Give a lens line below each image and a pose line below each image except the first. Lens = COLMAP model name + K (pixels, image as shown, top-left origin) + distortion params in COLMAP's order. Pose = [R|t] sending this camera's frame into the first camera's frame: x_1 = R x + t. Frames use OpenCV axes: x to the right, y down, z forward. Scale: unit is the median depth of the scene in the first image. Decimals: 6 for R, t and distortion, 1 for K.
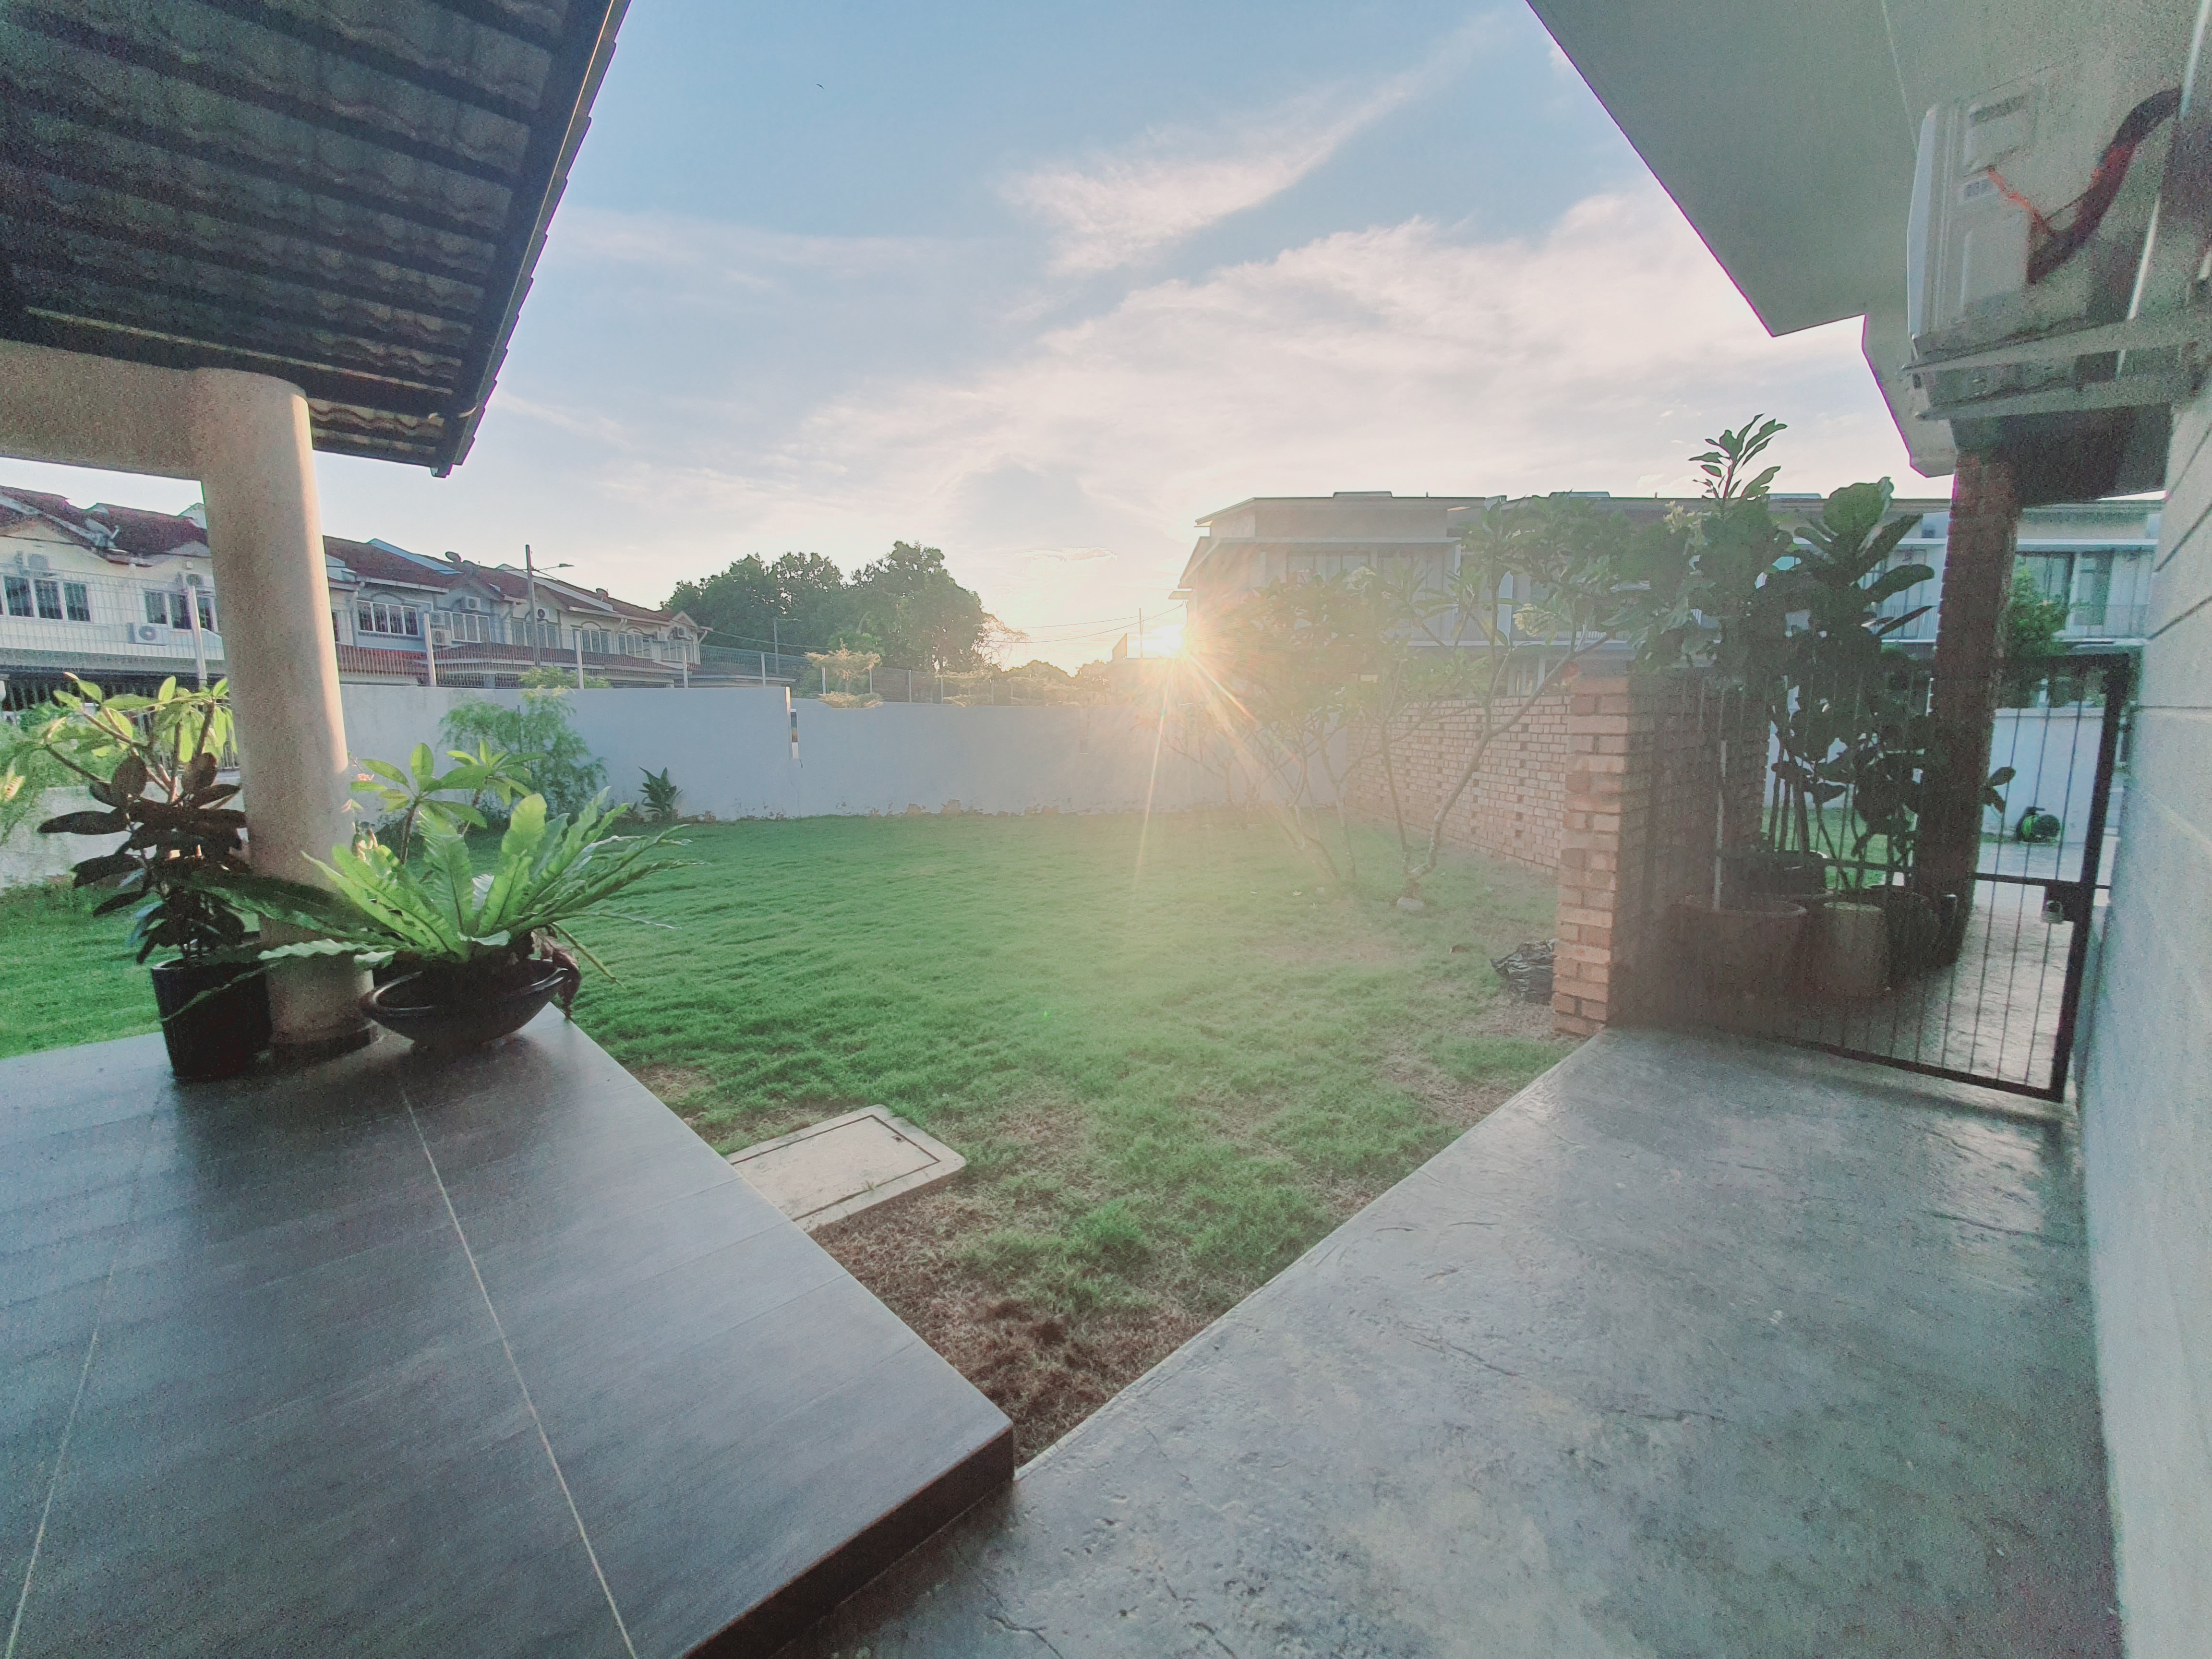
lens RADIAL K [[879.6, 0, 1115.2], [0, 879.6, 828.6], [0, 0, 1]] dist [-0.000529, -0.000957]
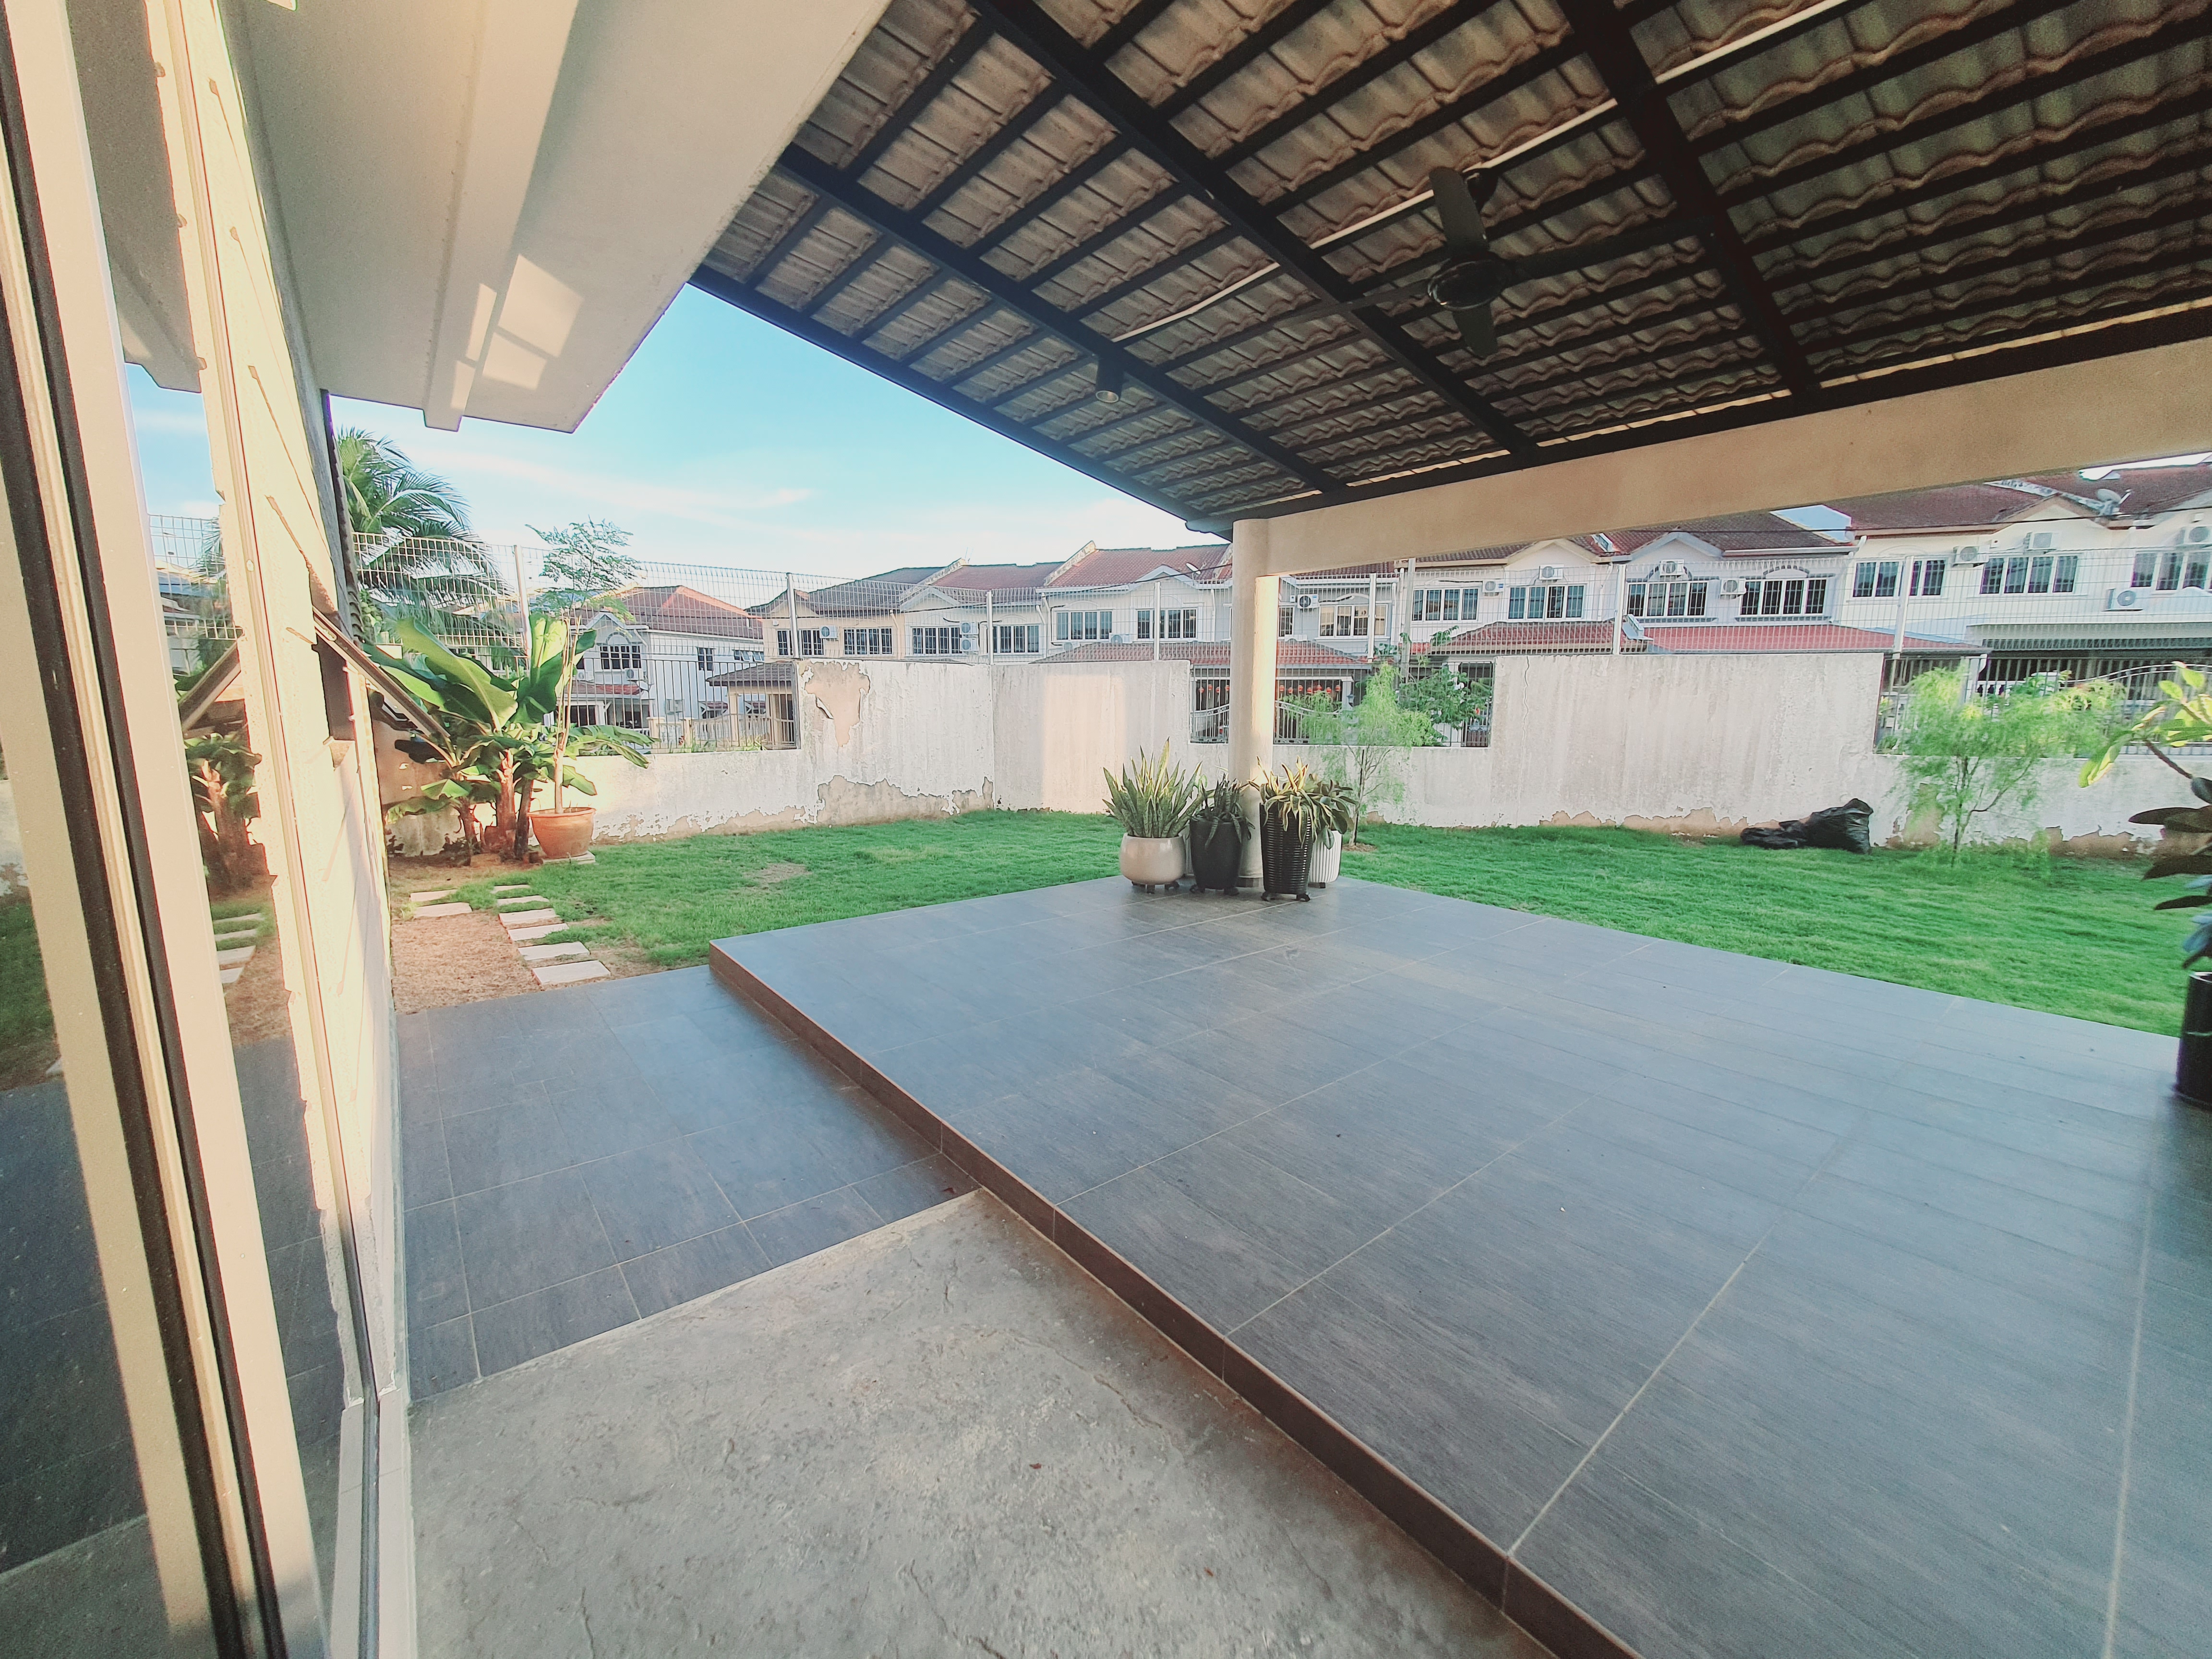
lens RADIAL K [[879.6, 0, 1111.6], [0, 879.6, 830.0], [0, 0, 1]] dist [-0.000529, -0.000957]
pose [[-0.091600, 0.162569, -0.982436, -0.069488], [-0.124548, 0.976966, 0.173276, -0.012857], [0.987976, 0.138233, -0.069243, -0.102918]]
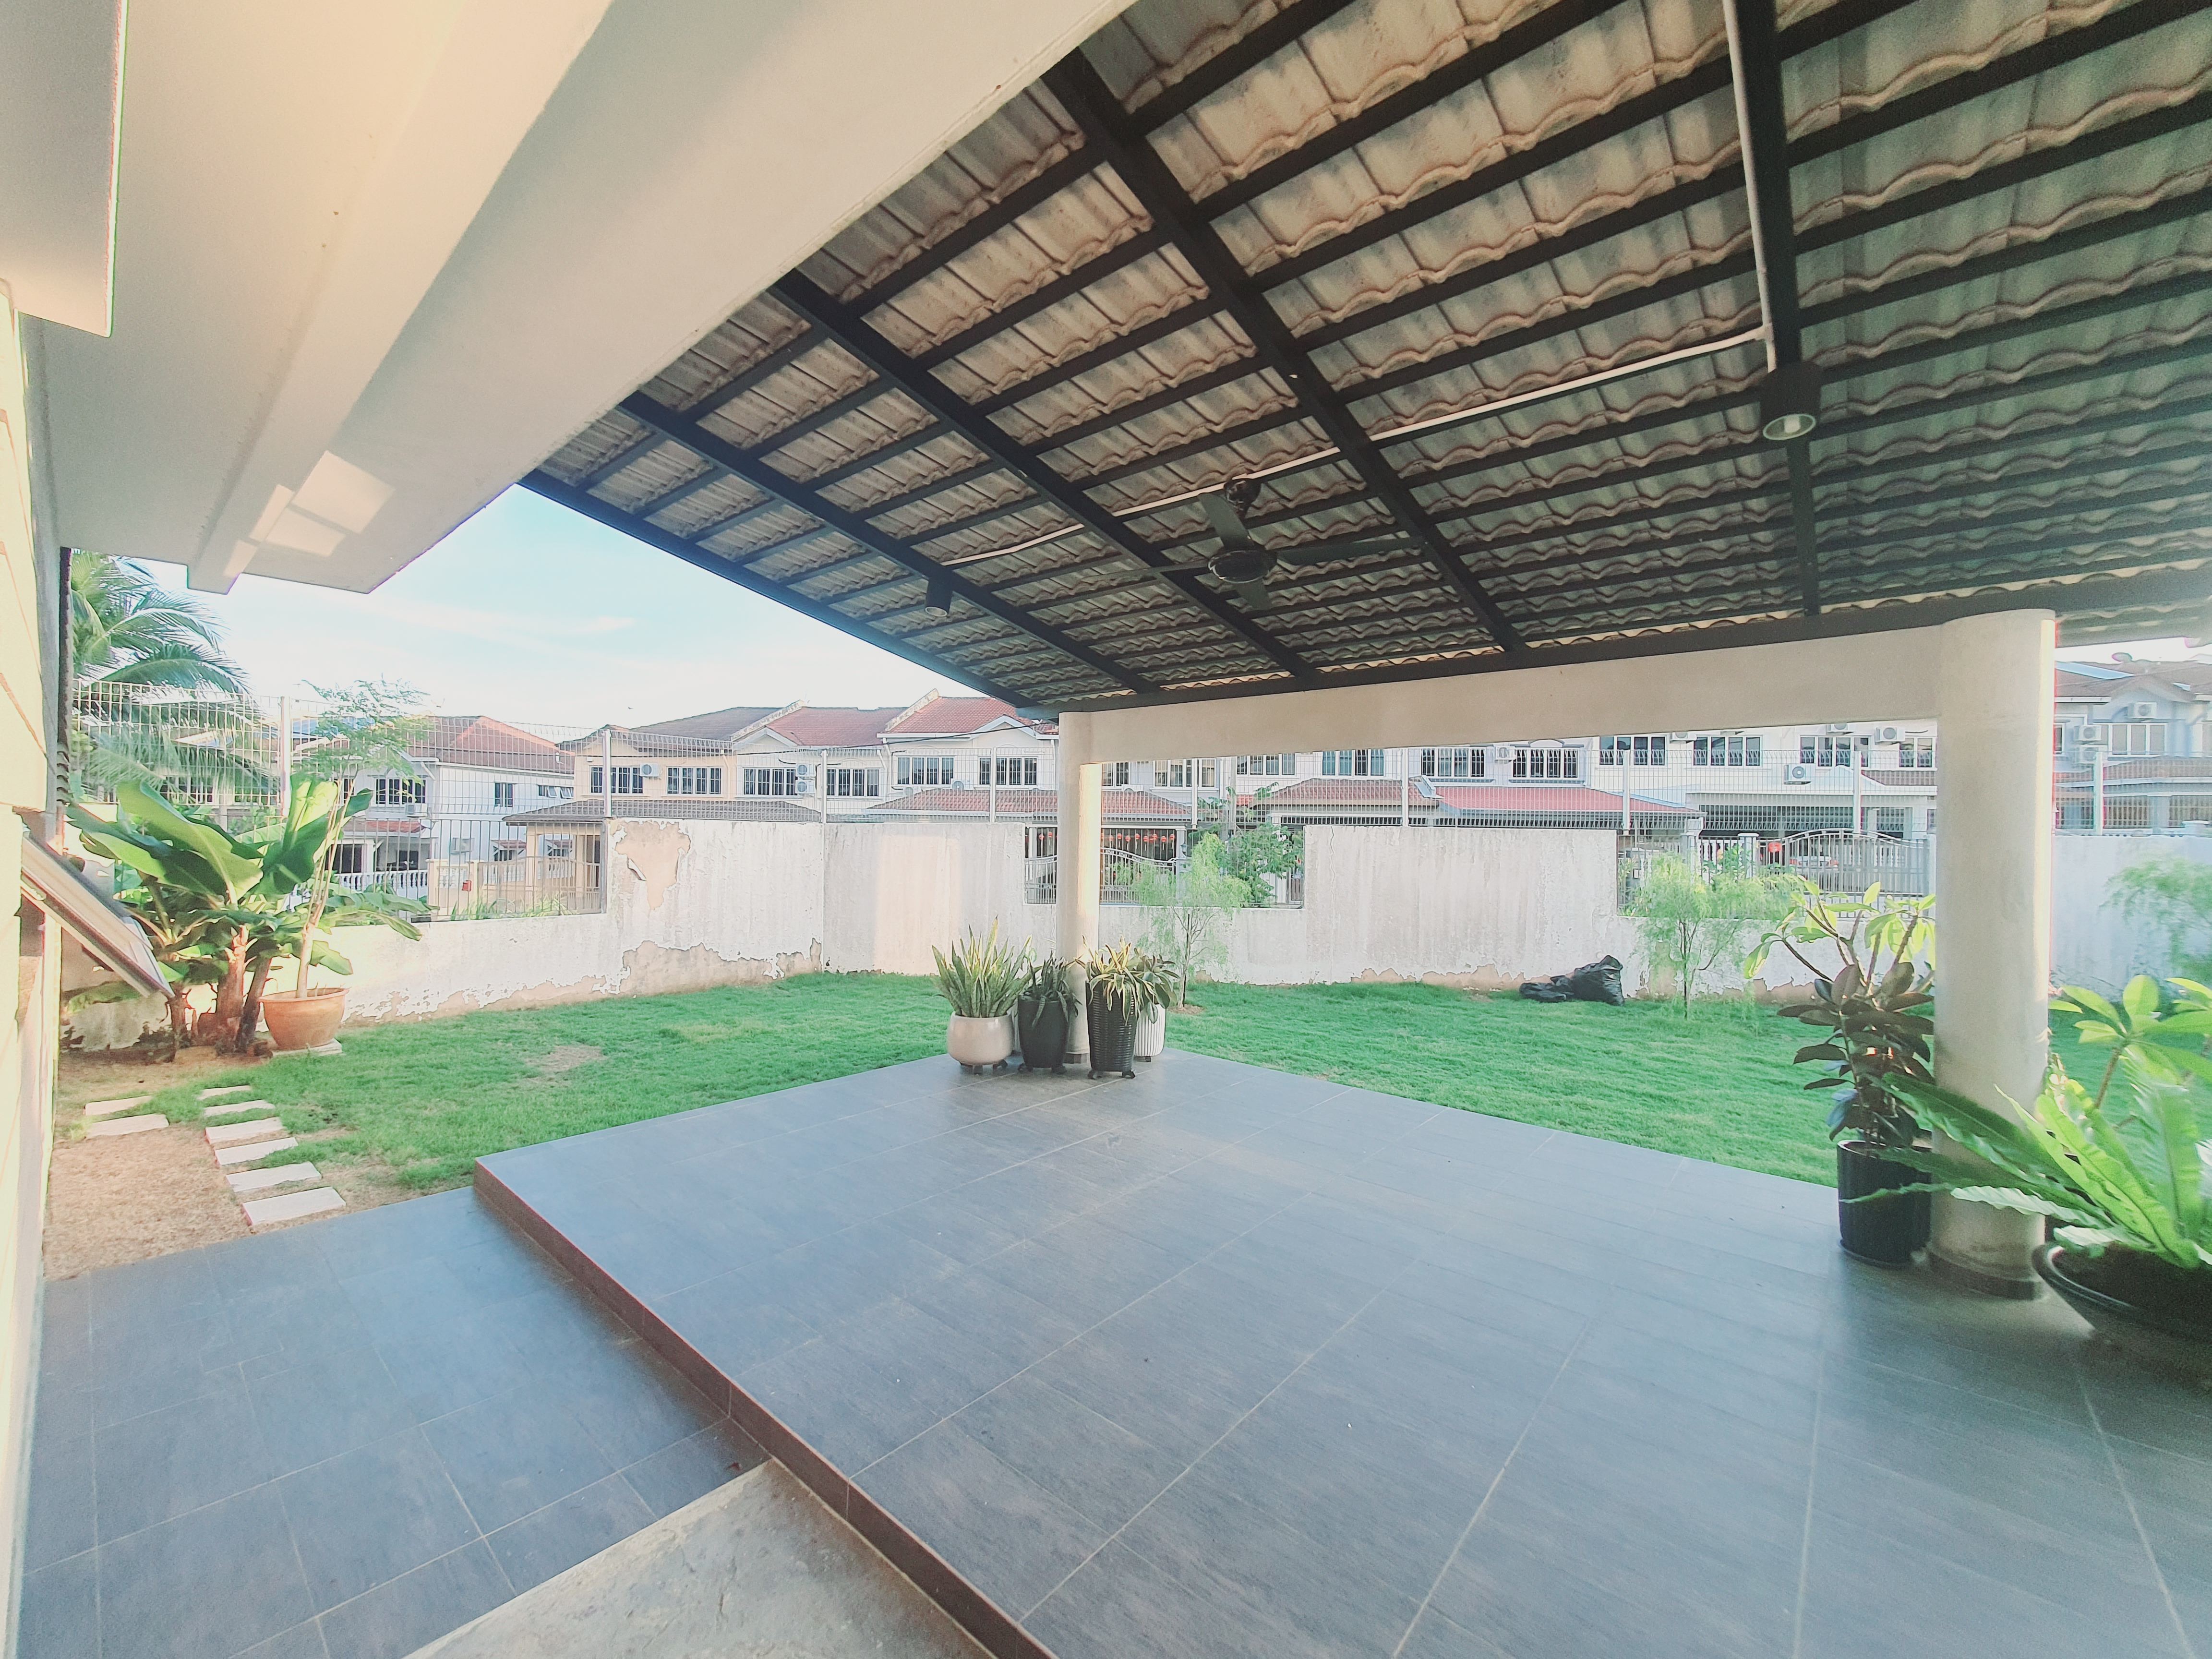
lens RADIAL K [[879.6, 0, 1113.4], [0, 879.6, 834.9], [0, 0, 1]] dist [-0.000529, -0.000957]
pose [[0.088578, 0.007939, -0.996038, -0.031865], [-0.138179, 0.990397, -0.004394, -0.093973], [0.986438, 0.138021, 0.088824, -0.085296]]
